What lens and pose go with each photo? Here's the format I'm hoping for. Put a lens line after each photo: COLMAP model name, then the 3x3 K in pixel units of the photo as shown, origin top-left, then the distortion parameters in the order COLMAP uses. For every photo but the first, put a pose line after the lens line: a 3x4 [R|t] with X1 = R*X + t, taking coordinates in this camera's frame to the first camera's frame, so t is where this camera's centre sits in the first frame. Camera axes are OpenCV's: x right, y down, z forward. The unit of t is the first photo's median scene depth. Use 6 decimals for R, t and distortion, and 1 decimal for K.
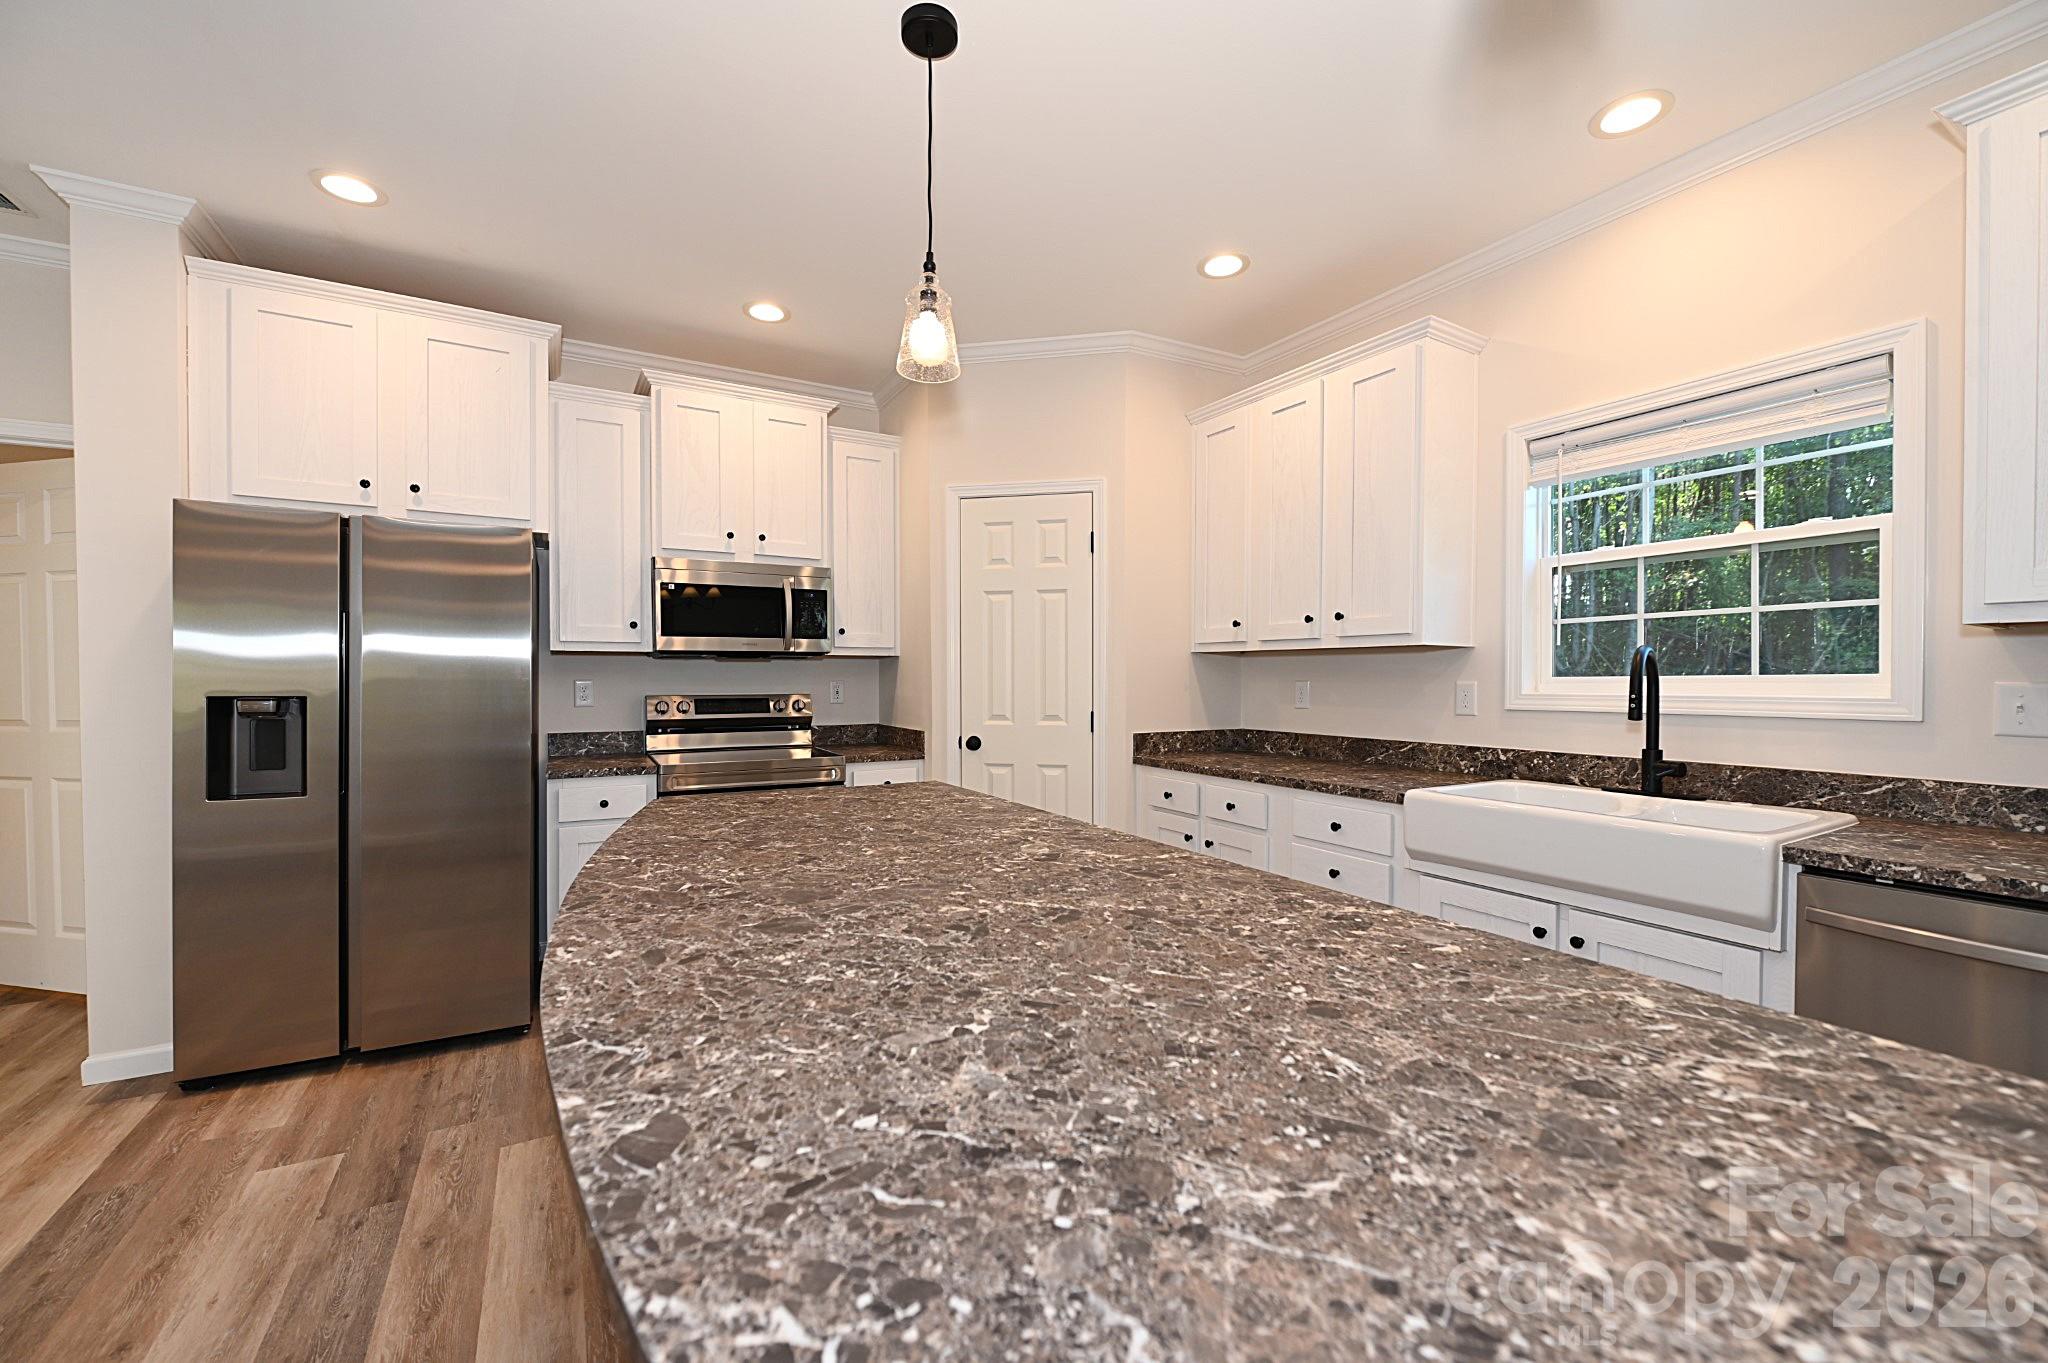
lens RADIAL K [[809.2, 0, 1028.9], [0, 809.2, 689.3], [0, 0, 1]] dist [-0.008056, -0.001092]
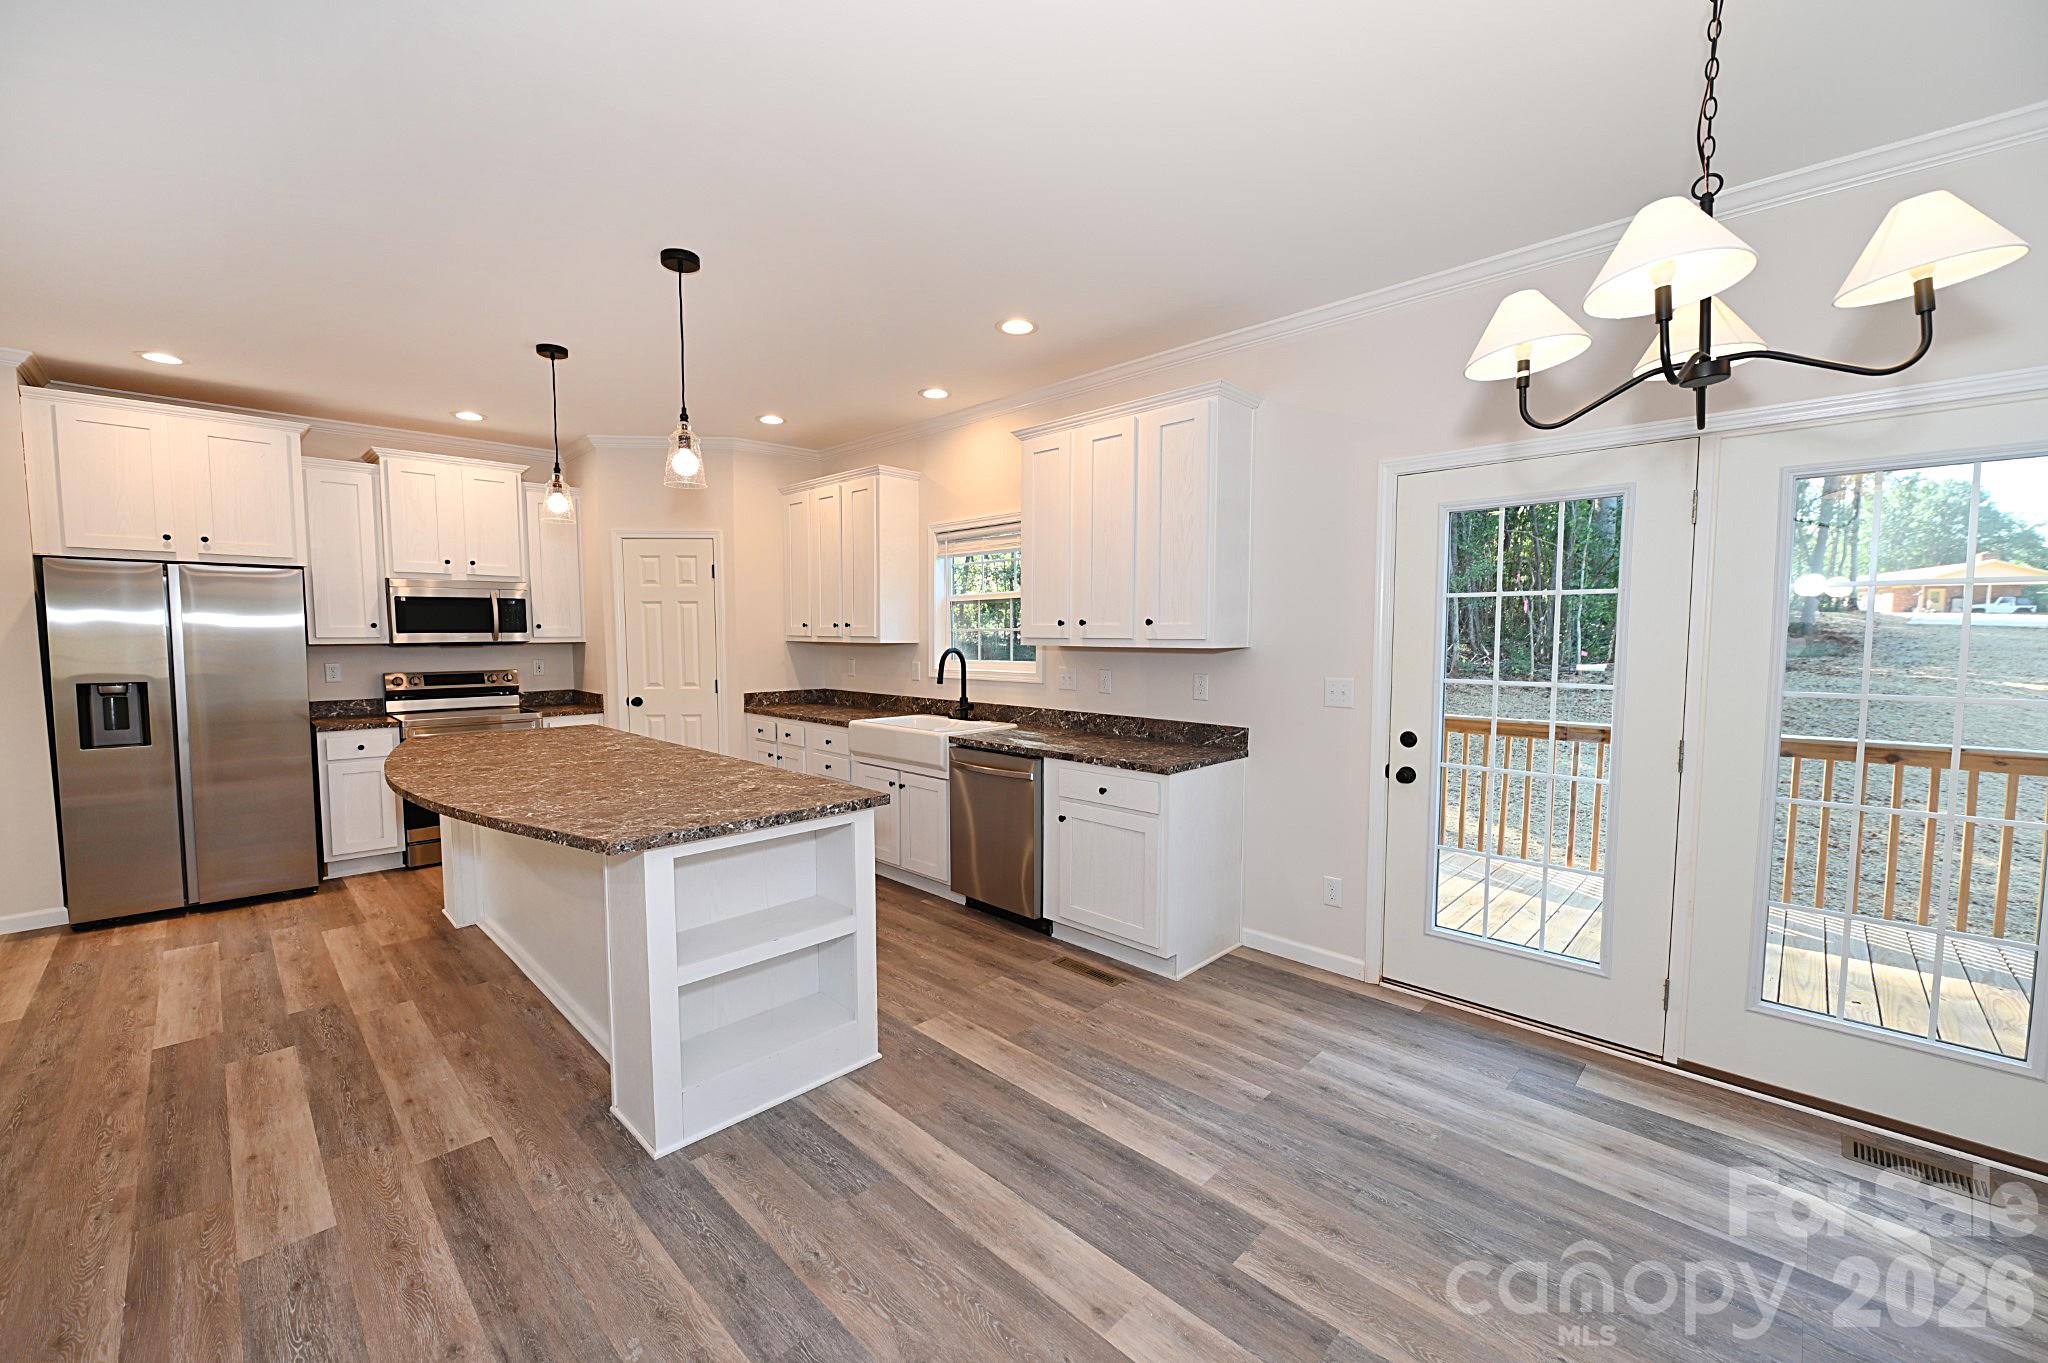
lens RADIAL K [[809.2, 0, 1020.5], [0, 809.2, 693.0], [0, 0, 1]] dist [-0.008056, -0.001092]
pose [[0.964830, -0.020214, 0.262095, 0.290337], [0.004257, 0.998110, 0.061308, -0.049892], [-0.262838, -0.058036, 0.963093, -0.821389]]
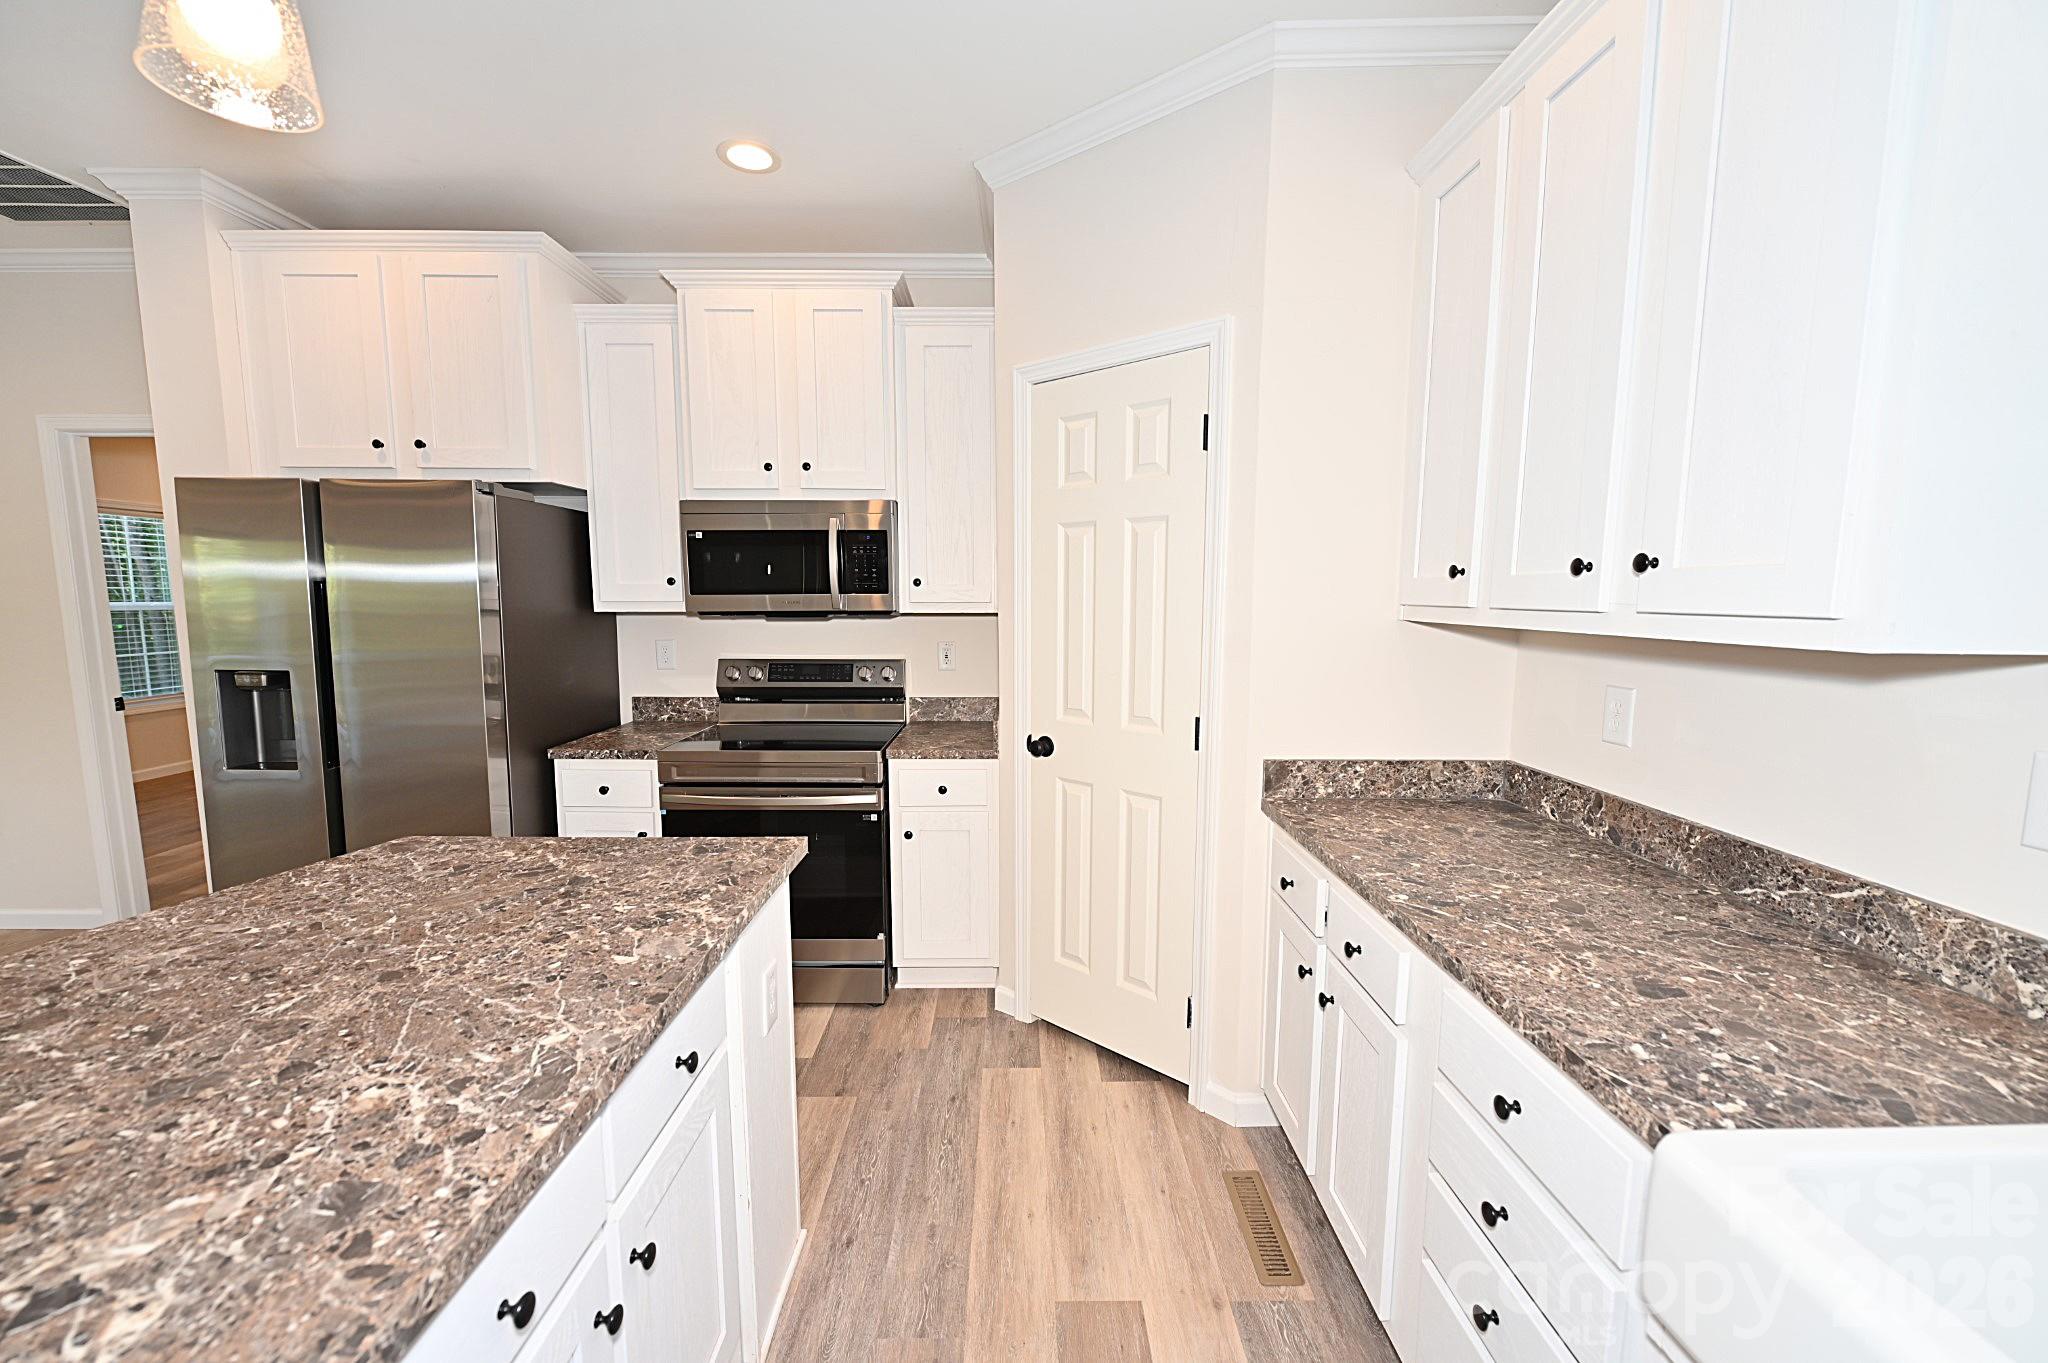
lens RADIAL K [[809.2, 0, 1027.9], [0, 809.2, 685.7], [0, 0, 1]] dist [-0.008056, -0.001092]
pose [[0.871462, 0.056238, -0.487227, 0.322449], [-0.009355, 0.995130, 0.098130, -0.067188], [0.490373, -0.080959, 0.867744, 0.503148]]
